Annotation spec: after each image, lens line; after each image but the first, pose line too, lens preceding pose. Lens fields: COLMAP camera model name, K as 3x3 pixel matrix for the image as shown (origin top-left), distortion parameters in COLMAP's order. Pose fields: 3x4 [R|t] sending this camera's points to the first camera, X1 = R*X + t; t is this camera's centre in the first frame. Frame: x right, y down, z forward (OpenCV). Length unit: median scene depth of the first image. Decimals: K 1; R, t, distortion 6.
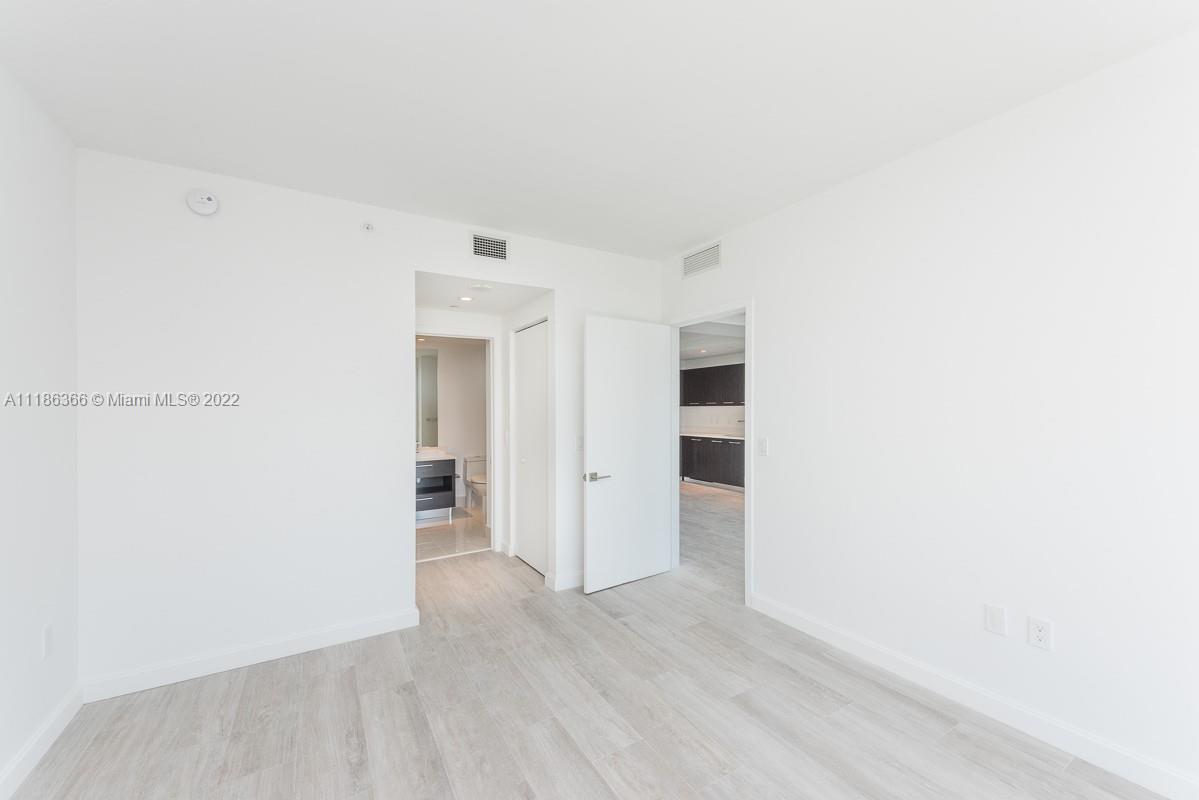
lens RADIAL K [[468.9, 0, 605.0], [0, 468.9, 405.5], [0, 0, 1]] dist [0.011048, -0.003826]
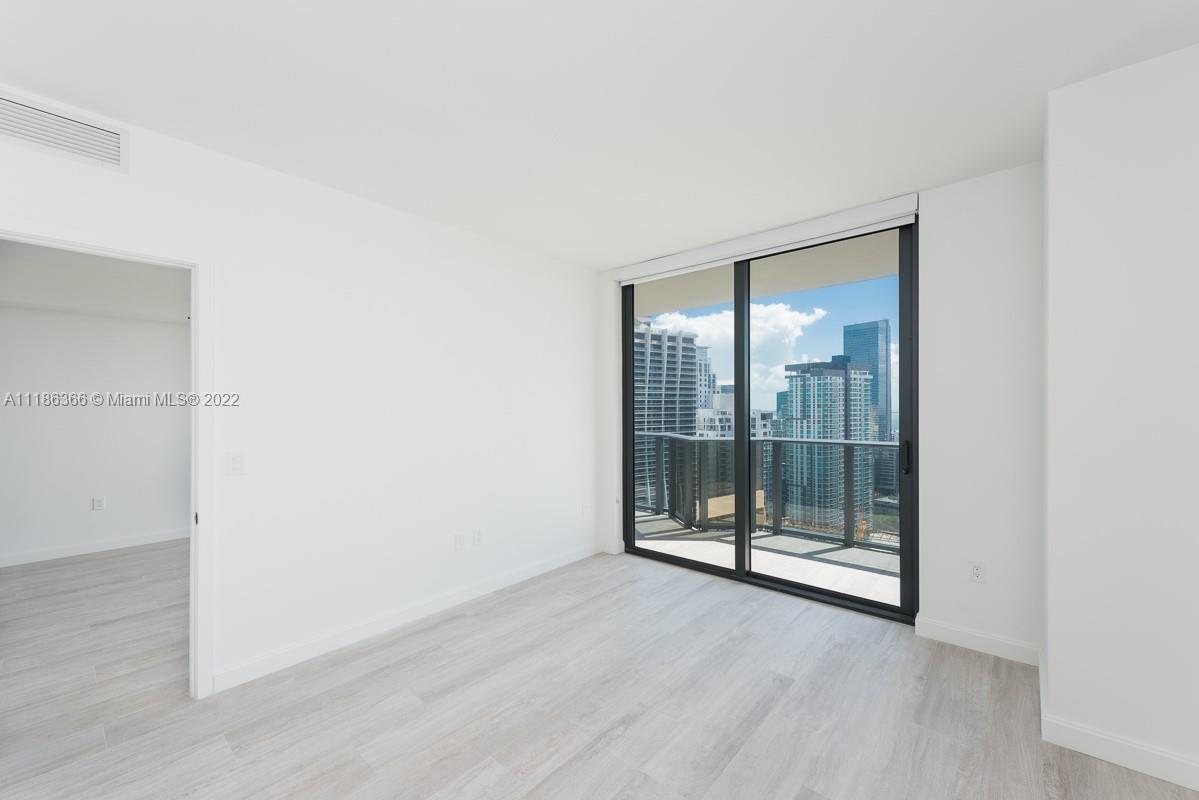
lens RADIAL K [[468.9, 0, 610.3], [0, 468.9, 411.1], [0, 0, 1]] dist [0.011048, -0.003826]
pose [[-0.306526, 0.002771, 0.951858, -0.681004], [0.008613, 0.999963, -0.000138, 0.013143], [-0.951823, 0.008156, -0.306538, 0.802505]]
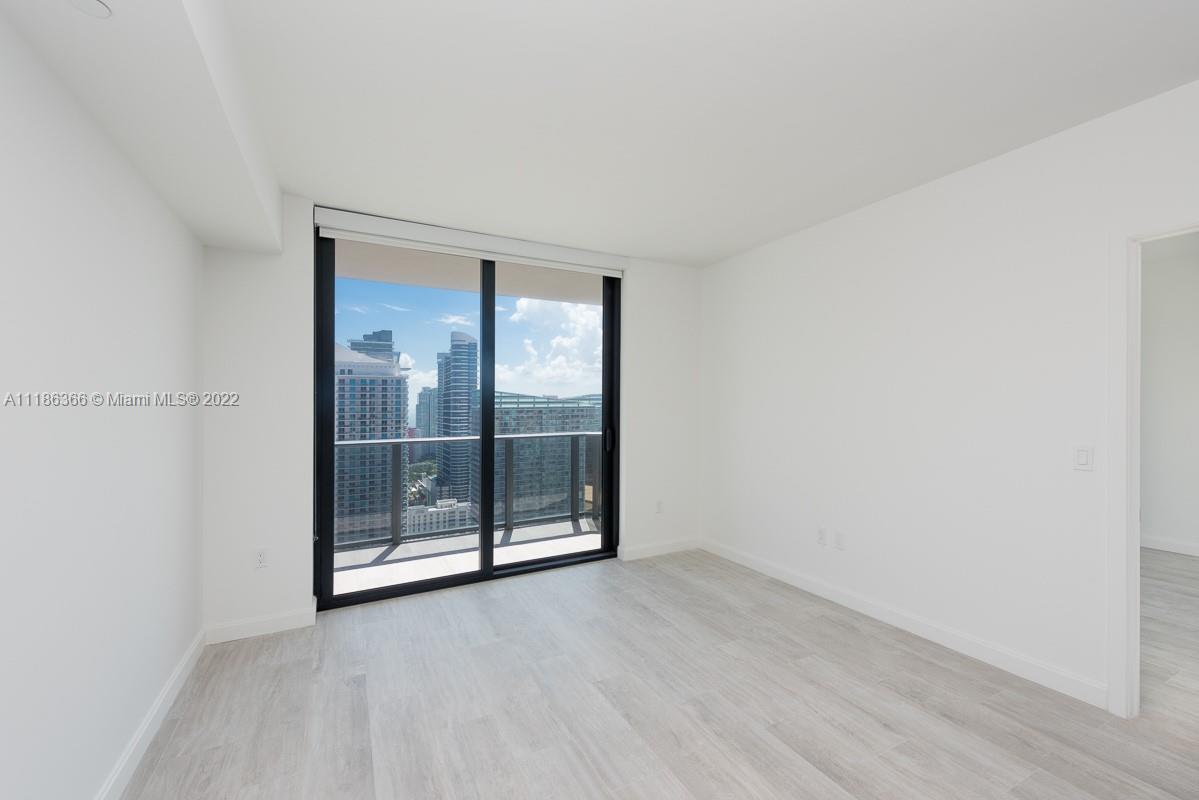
lens RADIAL K [[499.0, 0, 605.6], [0, 499.0, 412.5], [0, 0, 1]] dist [0.009696, -0.001025]
pose [[-0.997040, 0.016275, 0.075137, 0.077148], [0.017610, 0.999698, 0.017142, 0.004441], [-0.074836, 0.018414, -0.997026, 1.472016]]
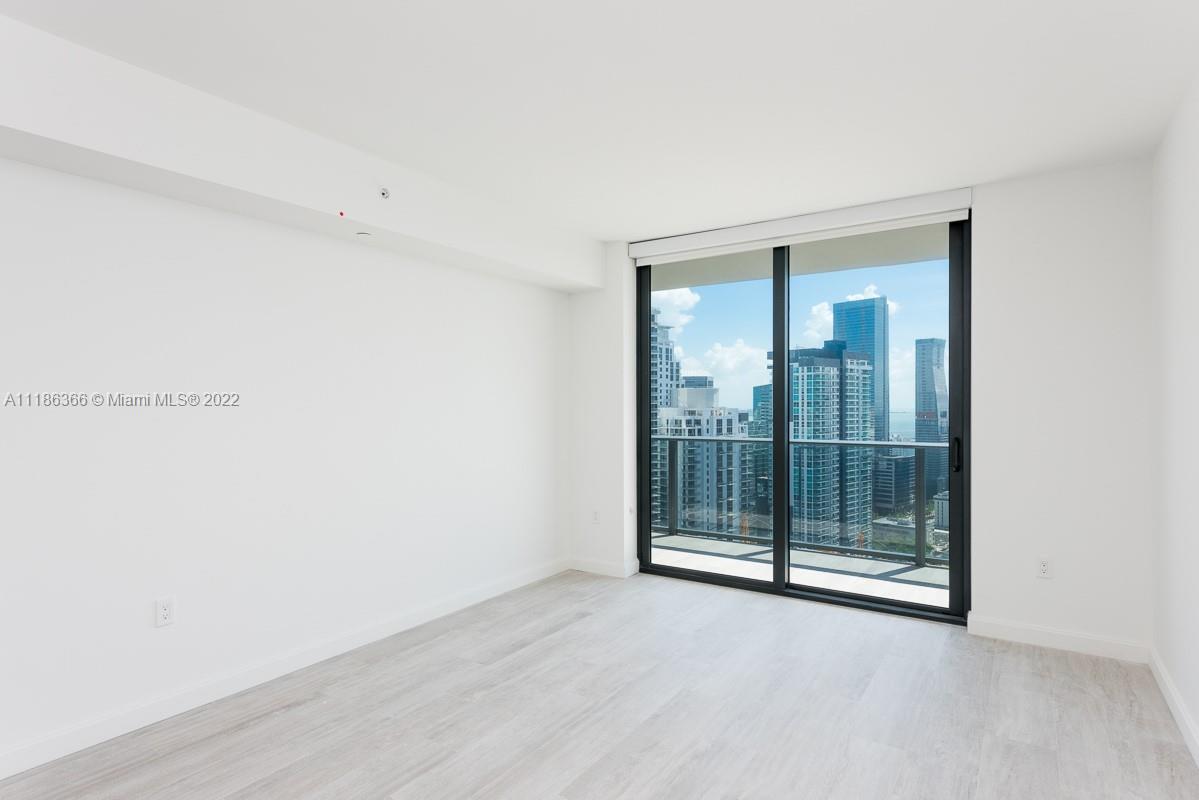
lens RADIAL K [[622.5, 0, 615.1], [0, 622.5, 406.3], [0, 0, 1]] dist [0.021679, -0.002845]
pose [[-0.417075, 0.008859, 0.908829, -0.835700], [0.008502, 0.999947, -0.005845, 0.015663], [-0.908832, 0.005289, -0.417128, 1.130804]]
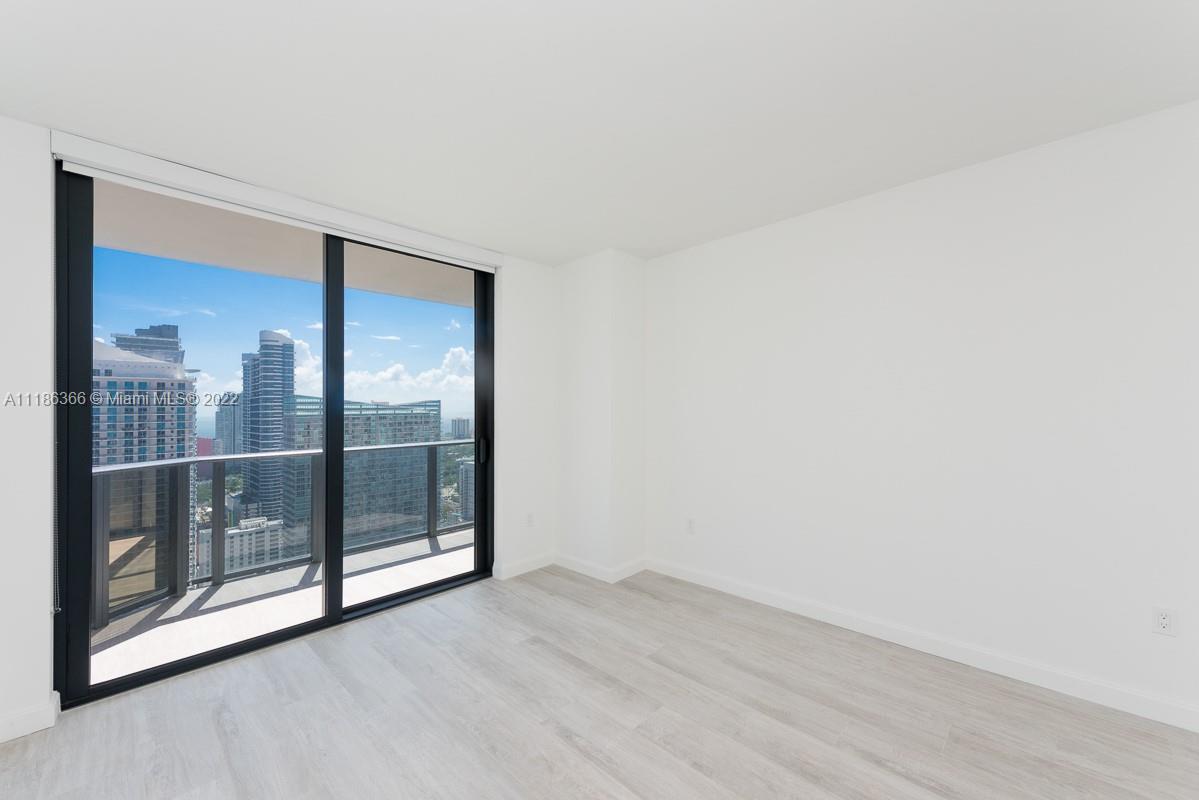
lens RADIAL K [[468.9, 0, 602.3], [0, 468.9, 412.5], [0, 0, 1]] dist [0.011048, -0.003826]
pose [[-0.967771, 0.023358, -0.250747, 0.194605], [0.021023, 0.999707, 0.011987, 0.002422], [0.250953, 0.006329, -0.967979, 1.293092]]
